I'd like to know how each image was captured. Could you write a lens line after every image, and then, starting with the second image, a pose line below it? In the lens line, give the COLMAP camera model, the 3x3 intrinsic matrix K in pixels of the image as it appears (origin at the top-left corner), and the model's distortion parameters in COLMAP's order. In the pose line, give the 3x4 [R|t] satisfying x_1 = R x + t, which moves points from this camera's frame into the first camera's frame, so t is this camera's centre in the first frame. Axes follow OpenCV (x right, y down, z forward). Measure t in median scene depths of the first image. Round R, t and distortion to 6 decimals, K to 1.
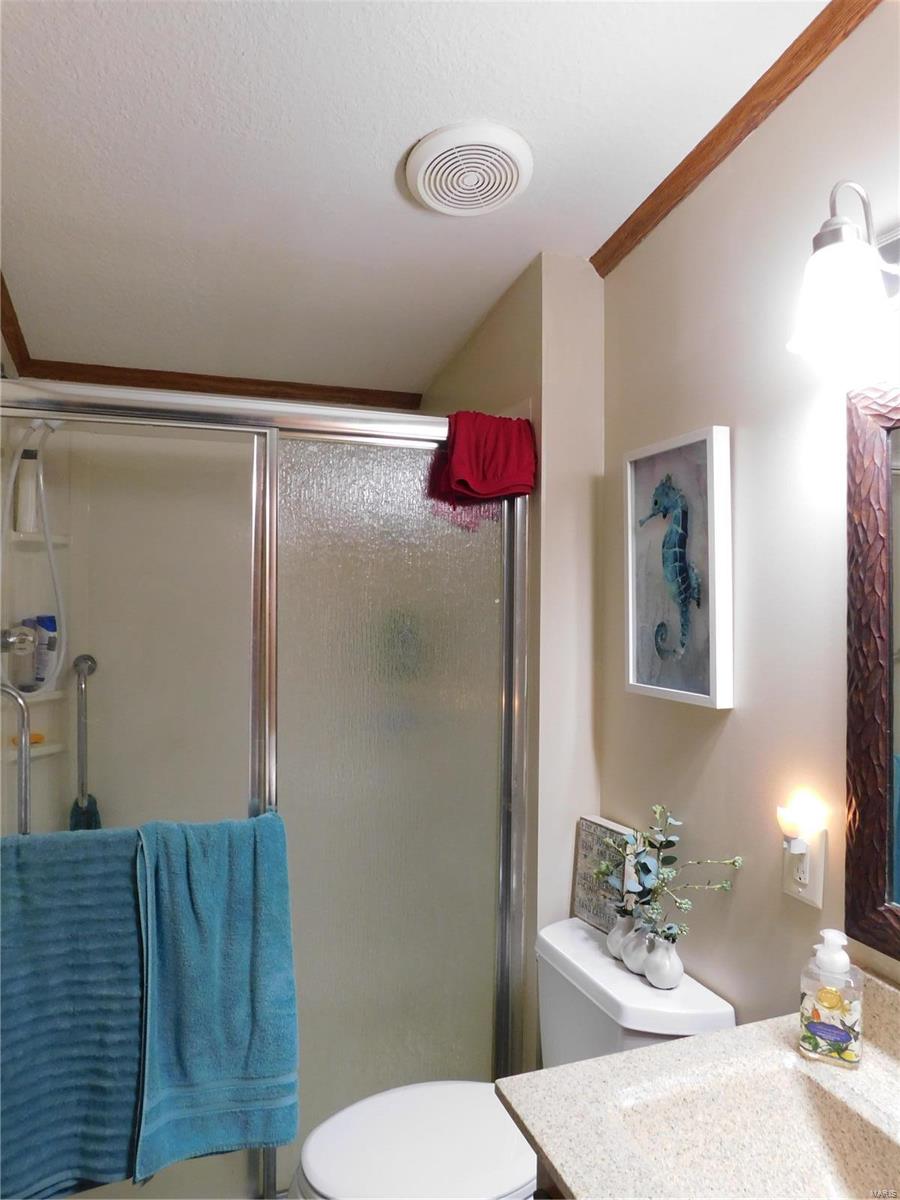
lens RADIAL K [[1018.7, 0, 450.0], [0, 1018.7, 600.0], [0, 0, 1]] dist [-0.080421, 0.069221]
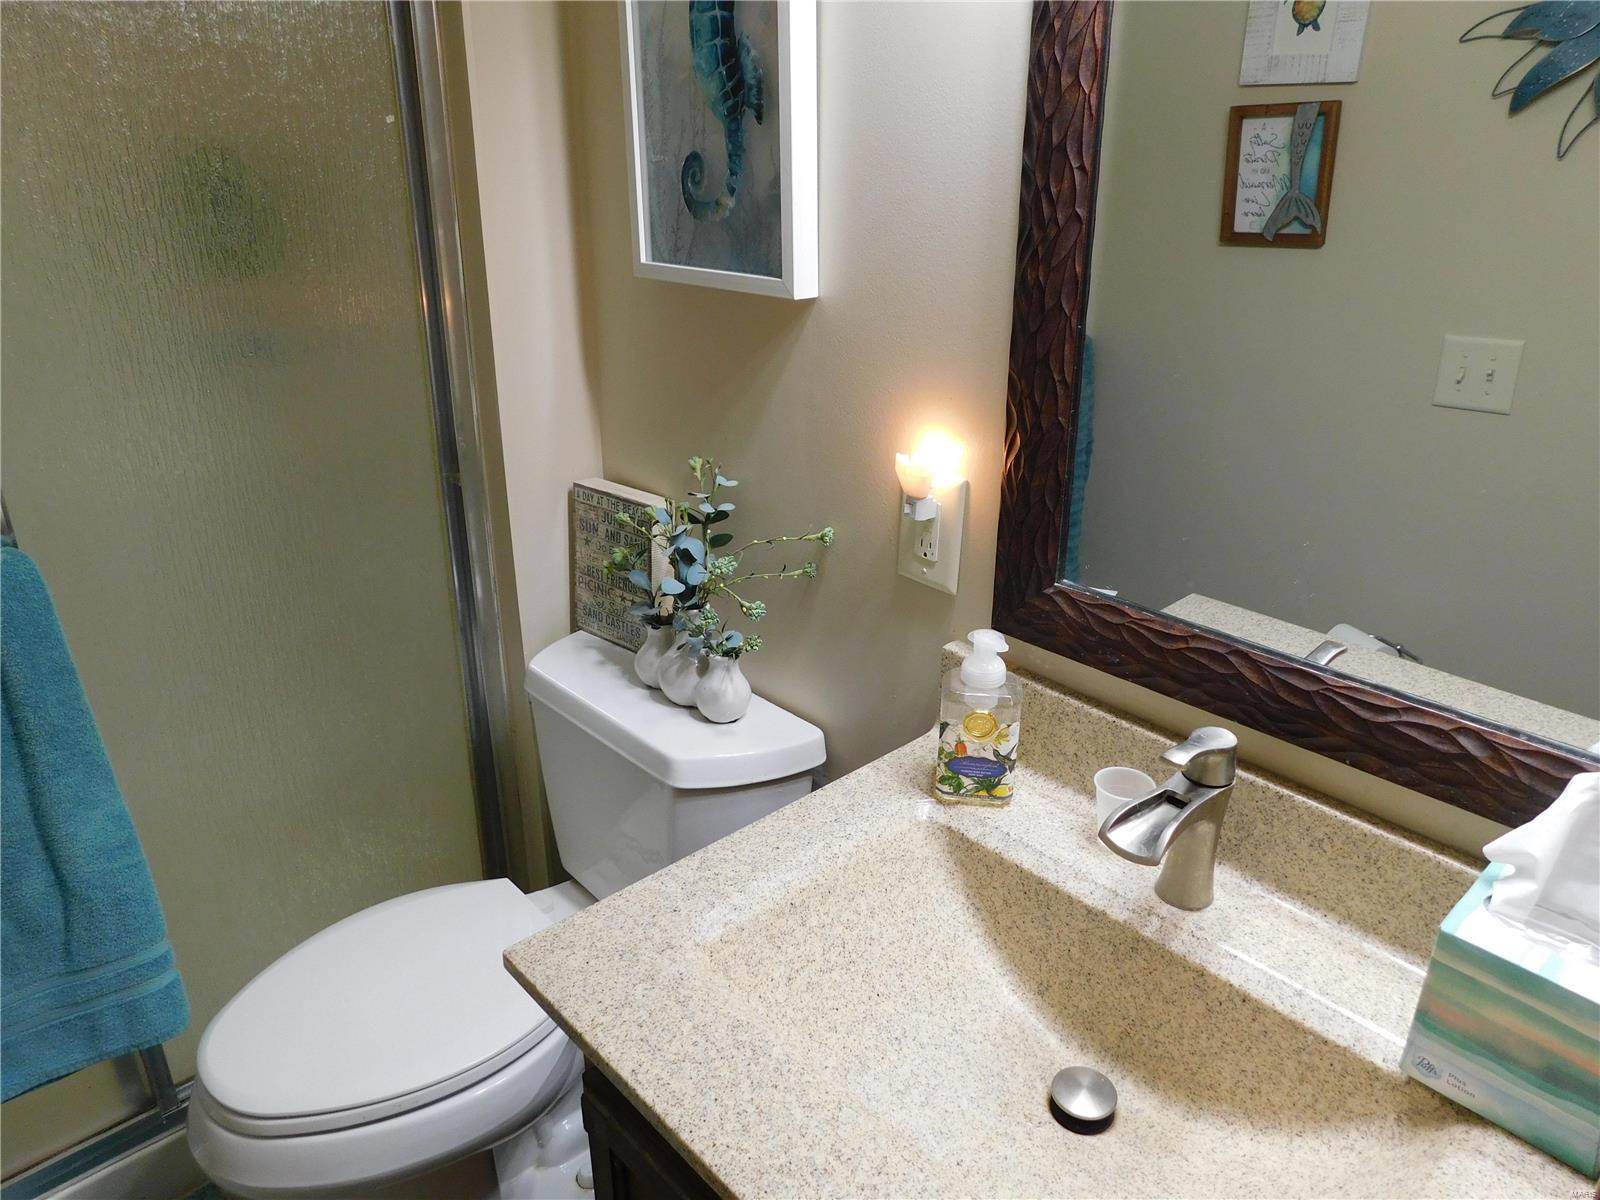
lens RADIAL K [[1121.3, 0, 811.7], [0, 1121.3, 591.8], [0, 0, 1]] dist [-0.080697, 0.070930]
pose [[0.925113, -0.148254, 0.349552, 0.013317], [0.010233, 0.930021, 0.367364, 0.024153], [-0.379554, -0.336276, 0.861892, 0.352196]]
